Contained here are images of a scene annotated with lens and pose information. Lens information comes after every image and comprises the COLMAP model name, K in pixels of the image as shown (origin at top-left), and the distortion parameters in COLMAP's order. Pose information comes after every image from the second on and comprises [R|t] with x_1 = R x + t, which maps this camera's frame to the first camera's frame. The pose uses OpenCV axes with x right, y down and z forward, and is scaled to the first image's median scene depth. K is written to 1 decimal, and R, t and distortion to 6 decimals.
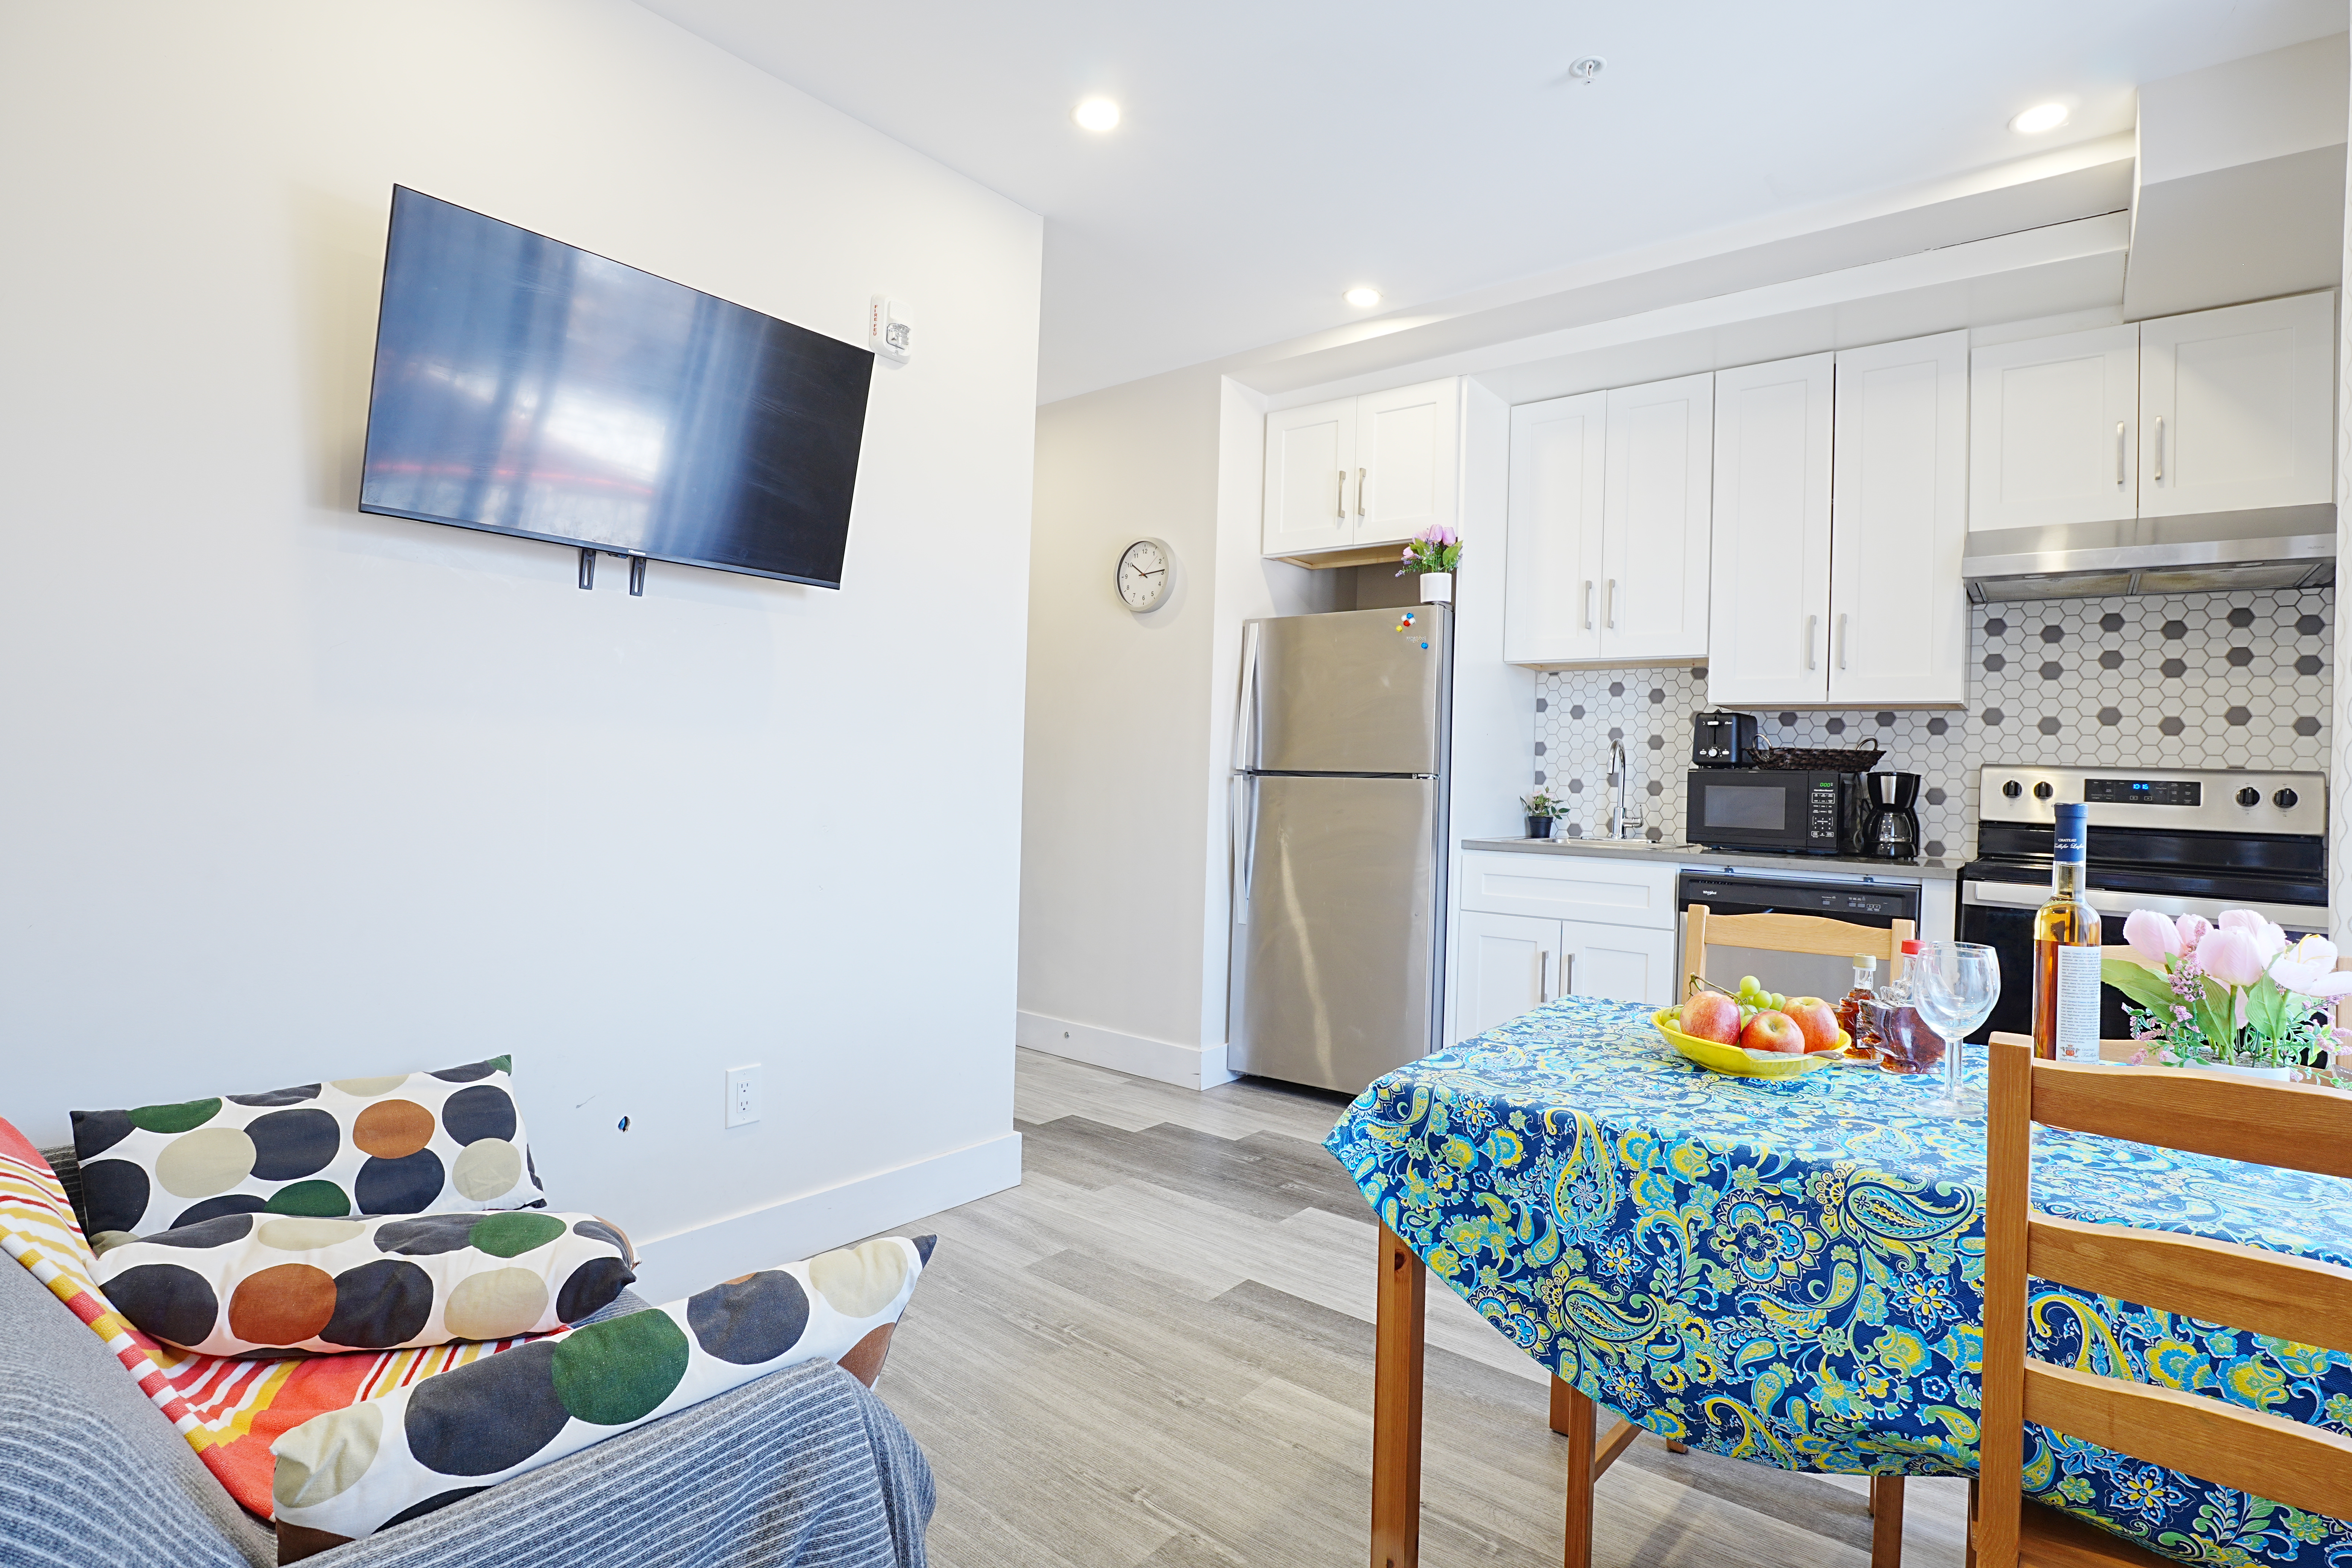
lens RADIAL K [[1160.6, 0, 1179.2], [0, 1160.6, 765.3], [0, 0, 1]] dist [-0.049081, 0.017562]
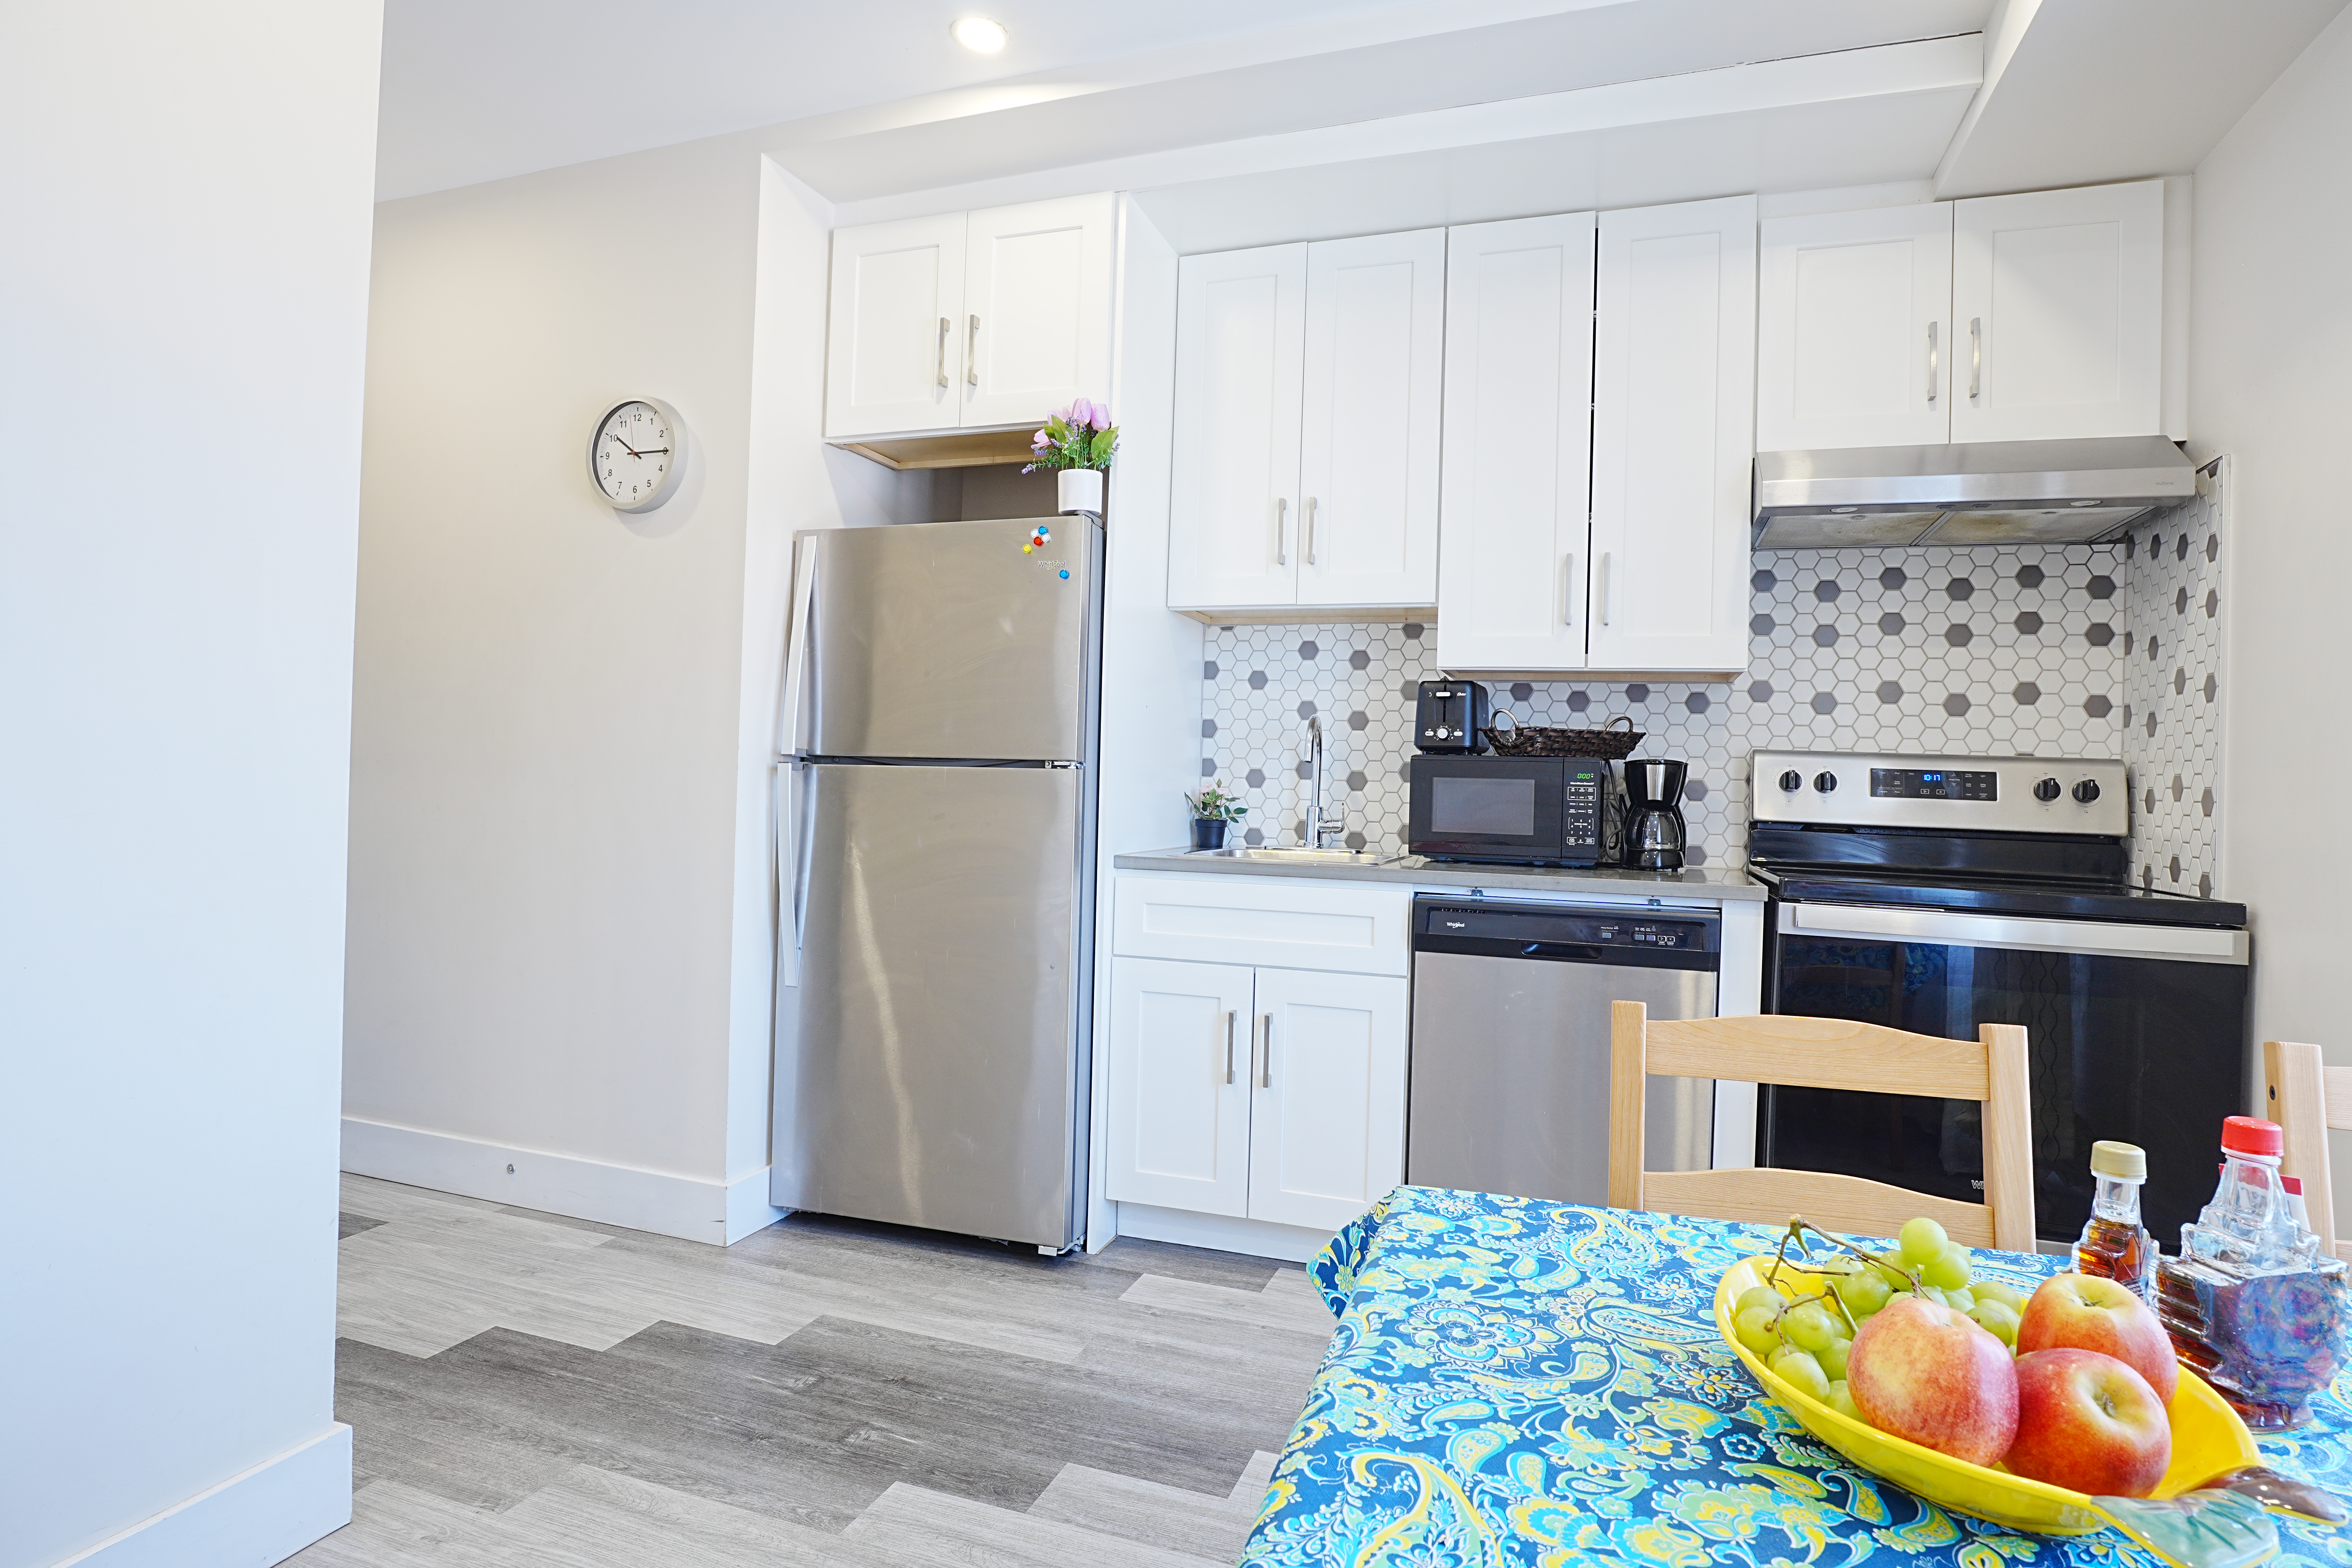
lens RADIAL K [[1225.4, 0, 1175.4], [0, 1225.4, 771.6], [0, 0, 1]] dist [-0.030442, 0.000638]
pose [[0.944596, -0.000984, 0.328234, 0.036704], [-0.003184, 0.999921, 0.012160, 0.004701], [-0.328220, -0.012531, 0.944518, 0.299578]]
